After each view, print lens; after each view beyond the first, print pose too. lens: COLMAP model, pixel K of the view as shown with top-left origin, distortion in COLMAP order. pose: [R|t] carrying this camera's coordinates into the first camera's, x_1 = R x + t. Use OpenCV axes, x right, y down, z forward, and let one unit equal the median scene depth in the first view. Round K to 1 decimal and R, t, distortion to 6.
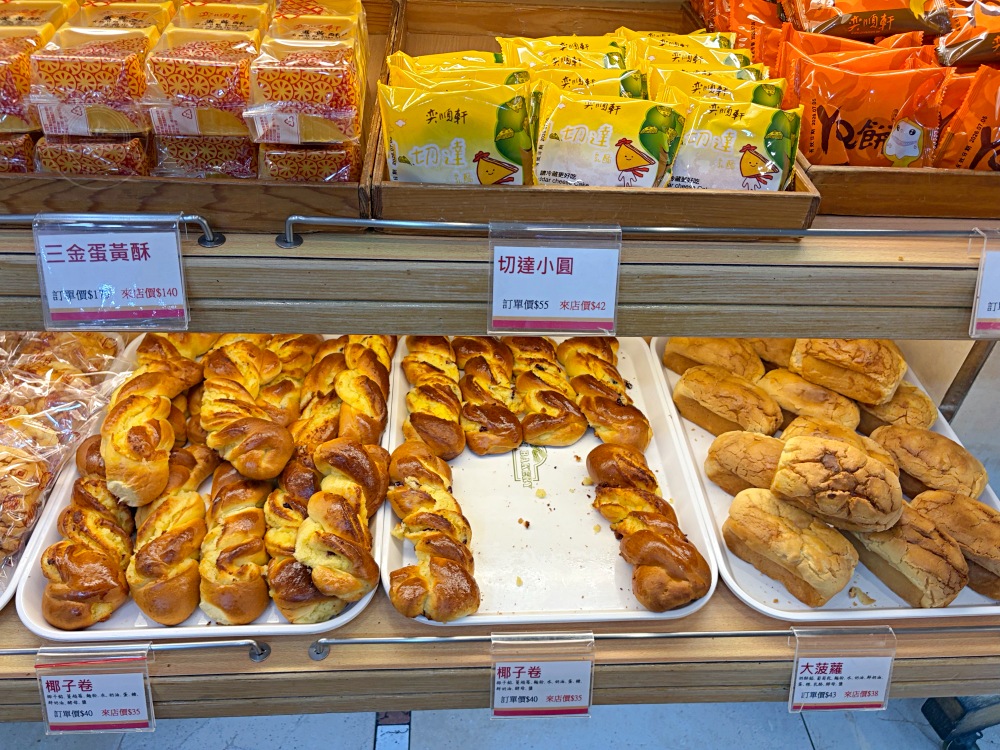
lens RADIAL K [[759.0, 0, 502.6], [0, 759.0, 366.2], [0, 0, 1]] dist [0.039841, -0.046742]
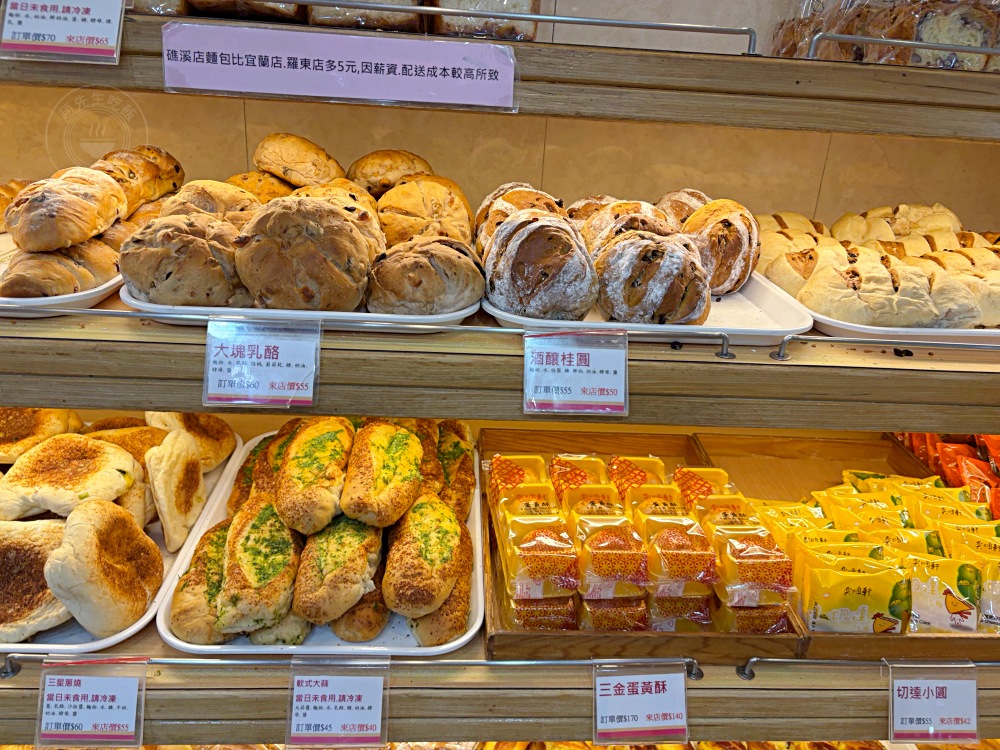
lens RADIAL K [[759.0, 0, 512.2], [0, 759.0, 366.3], [0, 0, 1]] dist [0.039841, -0.046742]
pose [[0.999828, 0.006930, 0.017214, -0.588190], [-0.001441, 0.953843, -0.300303, -0.221178], [-0.018501, 0.300226, 0.953689, -0.426998]]
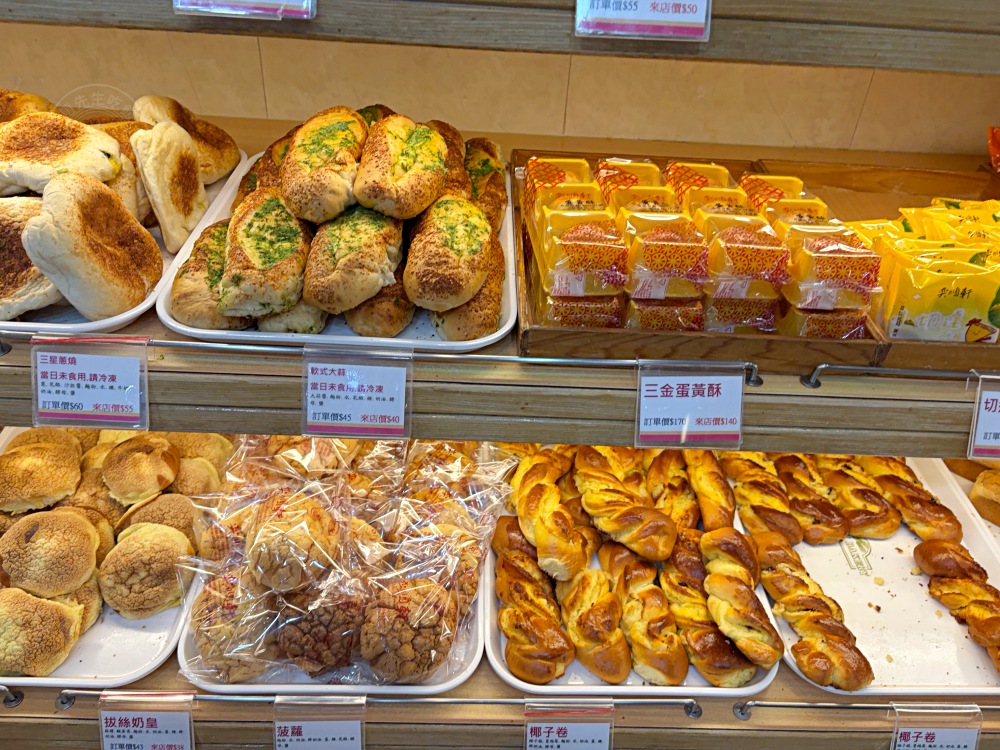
lens RADIAL K [[759.0, 0, 500.8], [0, 759.0, 379.4], [0, 0, 1]] dist [0.039841, -0.046742]
pose [[0.999289, 0.027290, -0.026030, -0.601402], [-0.028901, 0.997553, -0.063658, -0.055899], [0.024229, 0.064365, 0.997632, -0.229770]]
